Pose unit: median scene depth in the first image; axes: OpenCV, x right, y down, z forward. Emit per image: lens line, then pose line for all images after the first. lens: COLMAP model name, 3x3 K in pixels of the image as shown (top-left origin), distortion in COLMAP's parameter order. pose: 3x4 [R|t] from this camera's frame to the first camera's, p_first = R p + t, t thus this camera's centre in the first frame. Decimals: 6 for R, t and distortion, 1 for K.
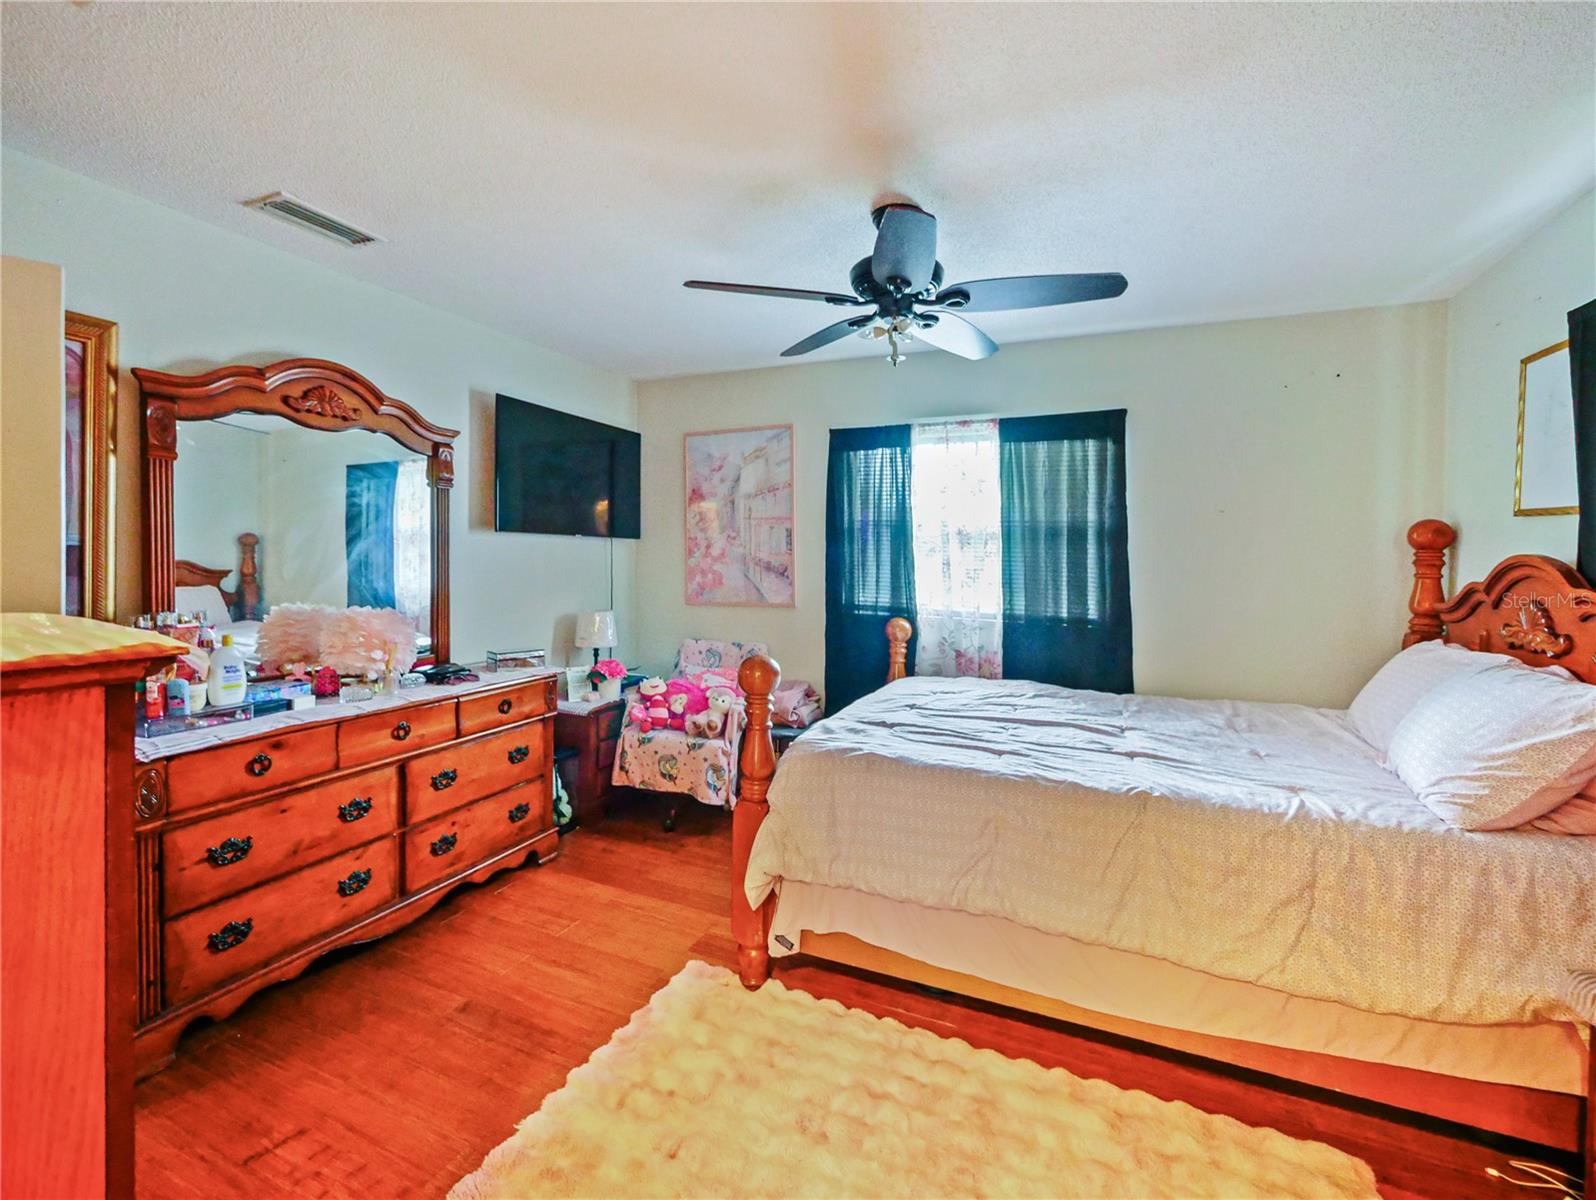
lens RADIAL K [[714.3, 0, 798.0], [0, 714.3, 600.0], [0, 0, 1]] dist [-0.001279, 0.000407]
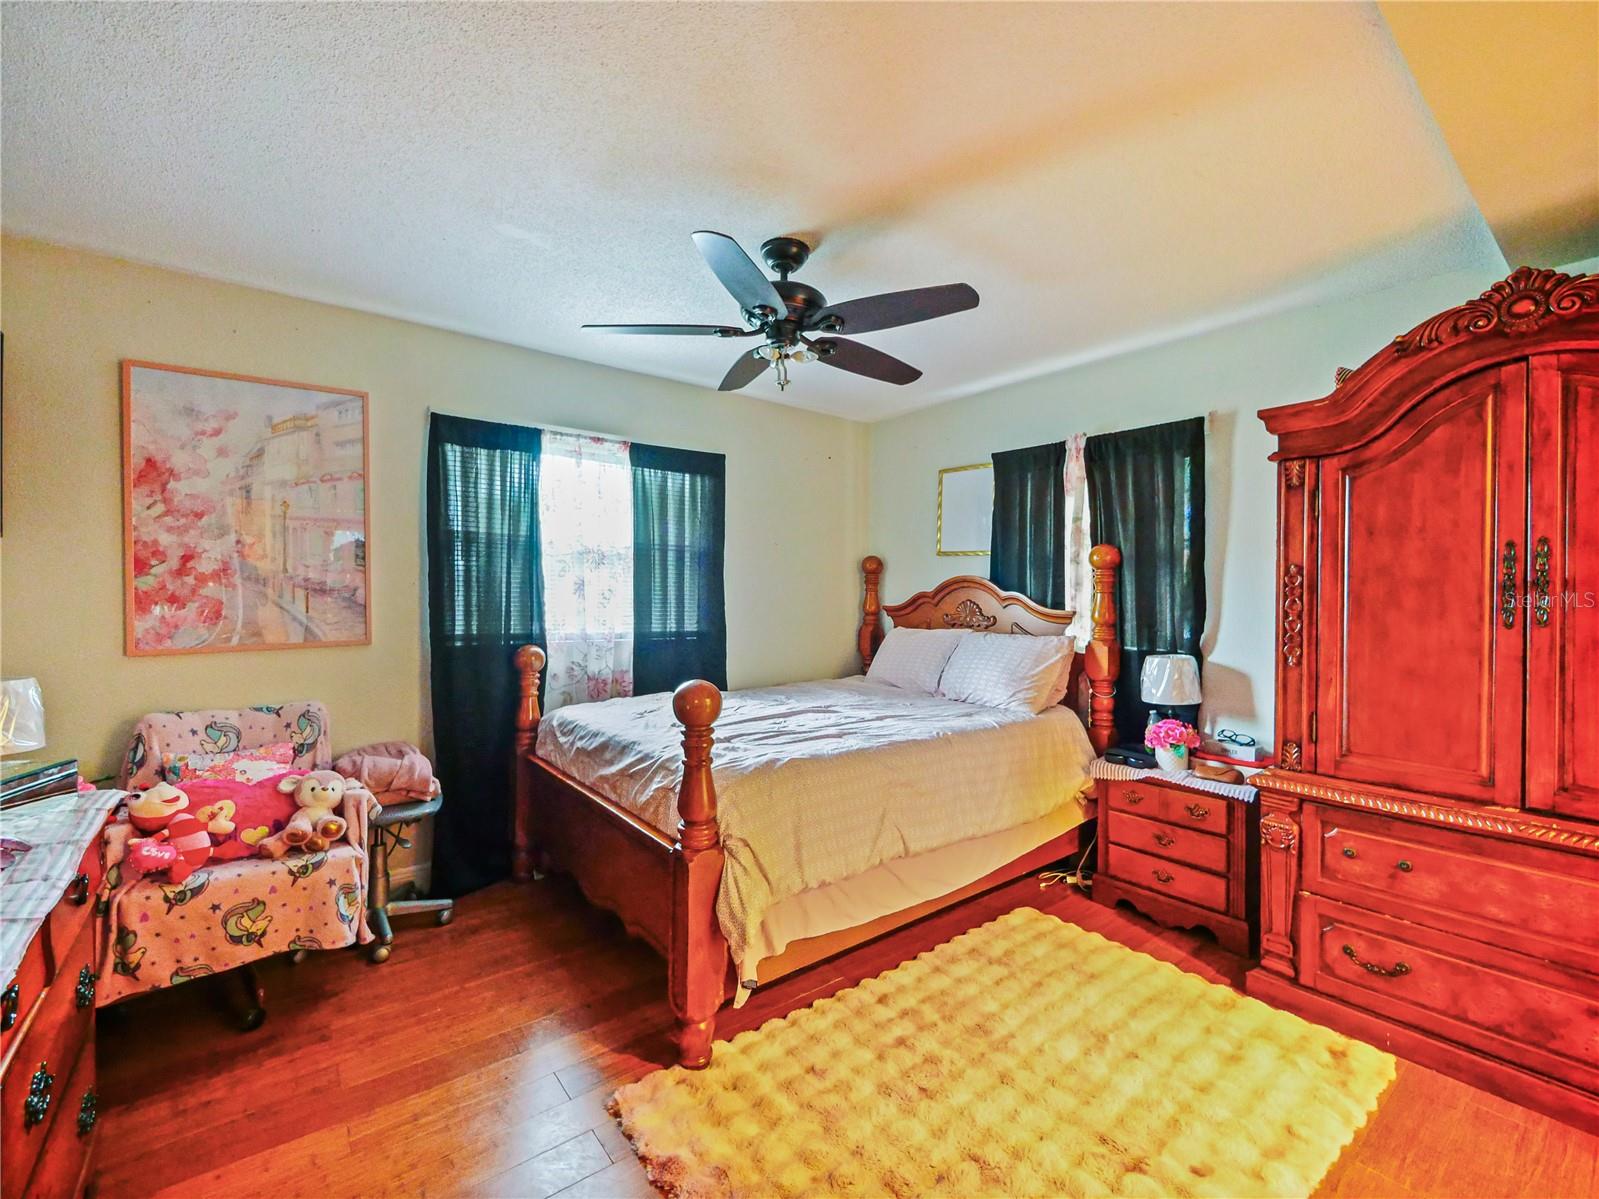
lens RADIAL K [[696.5, 0, 796.7], [0, 696.5, 620.2], [0, 0, 1]] dist [-0.002053, -0.000480]
pose [[0.464577, -0.043789, 0.884449, -0.475137], [0.056646, 0.998201, 0.019666, -0.004400], [-0.883719, 0.040964, 0.466222, 0.311791]]
